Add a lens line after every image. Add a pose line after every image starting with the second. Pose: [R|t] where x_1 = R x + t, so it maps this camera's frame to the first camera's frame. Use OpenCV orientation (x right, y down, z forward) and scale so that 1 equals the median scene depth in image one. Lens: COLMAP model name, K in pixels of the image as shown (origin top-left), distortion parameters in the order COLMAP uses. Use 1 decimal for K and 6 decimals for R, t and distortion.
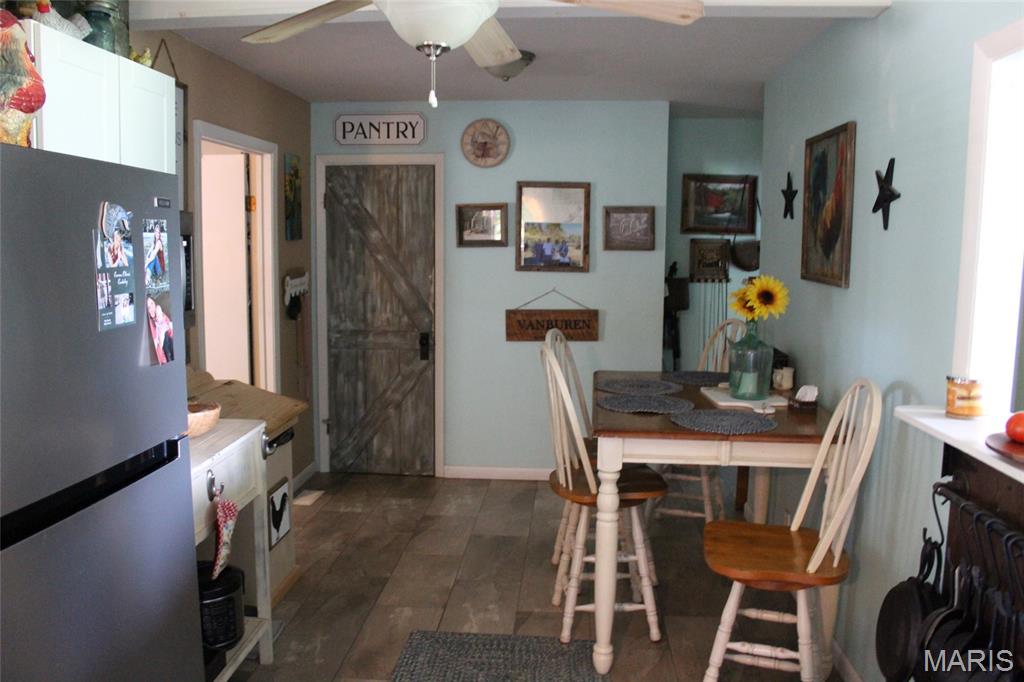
lens RADIAL K [[862.6, 0, 511.9], [0, 862.6, 340.7], [0, 0, 1]] dist [-0.146861, 0.130751]
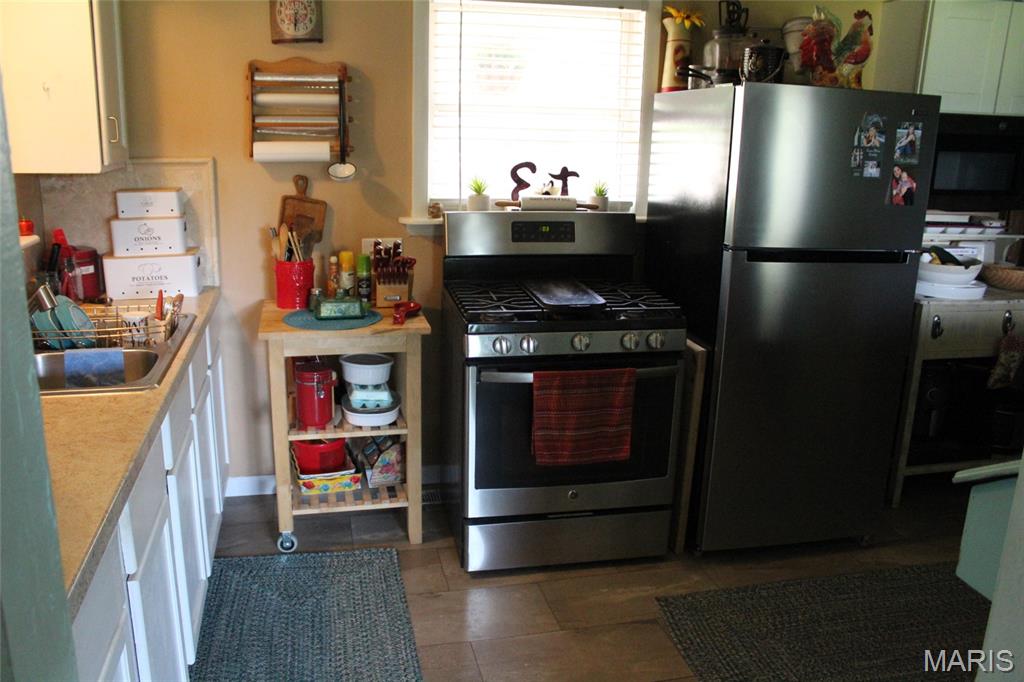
lens RADIAL K [[862.6, 0, 514.8], [0, 862.6, 337.6], [0, 0, 1]] dist [-0.146861, 0.130751]
pose [[0.302960, 0.234870, -0.923608, 1.083549], [-0.137671, 0.969775, 0.201451, 0.056565], [0.943007, 0.066123, 0.326138, -0.328485]]
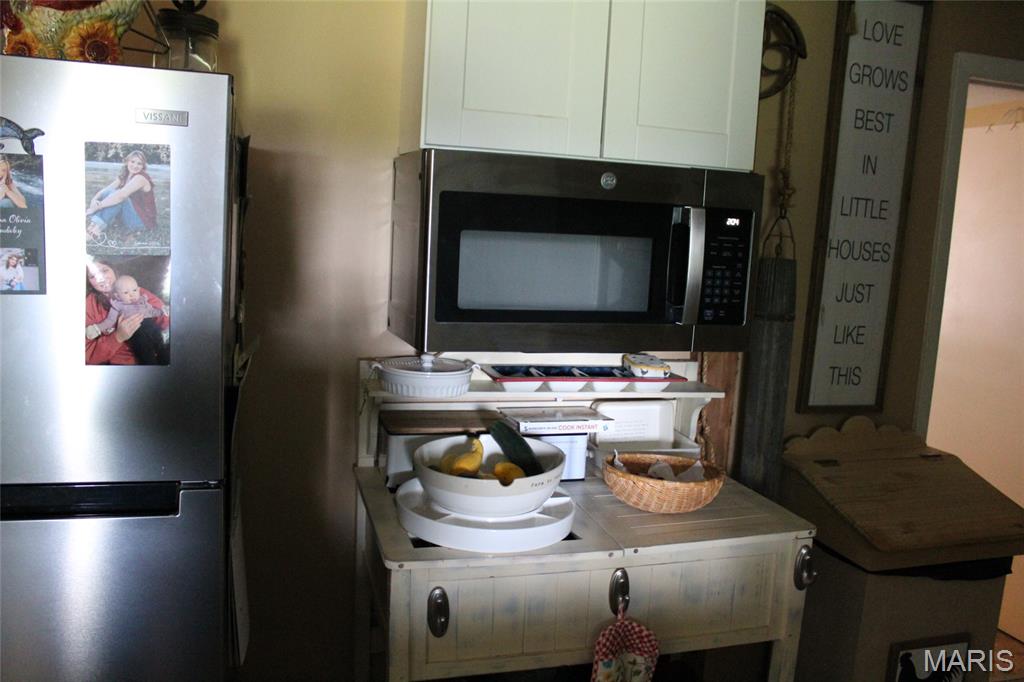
lens RADIAL K [[862.6, 0, 508.0], [0, 862.6, 346.1], [0, 0, 1]] dist [-0.146861, 0.130751]
pose [[0.353371, 0.141366, -0.924740, 0.304743], [-0.154333, 0.983781, 0.091416, -0.097941], [0.922665, 0.110414, 0.369457, 1.093910]]
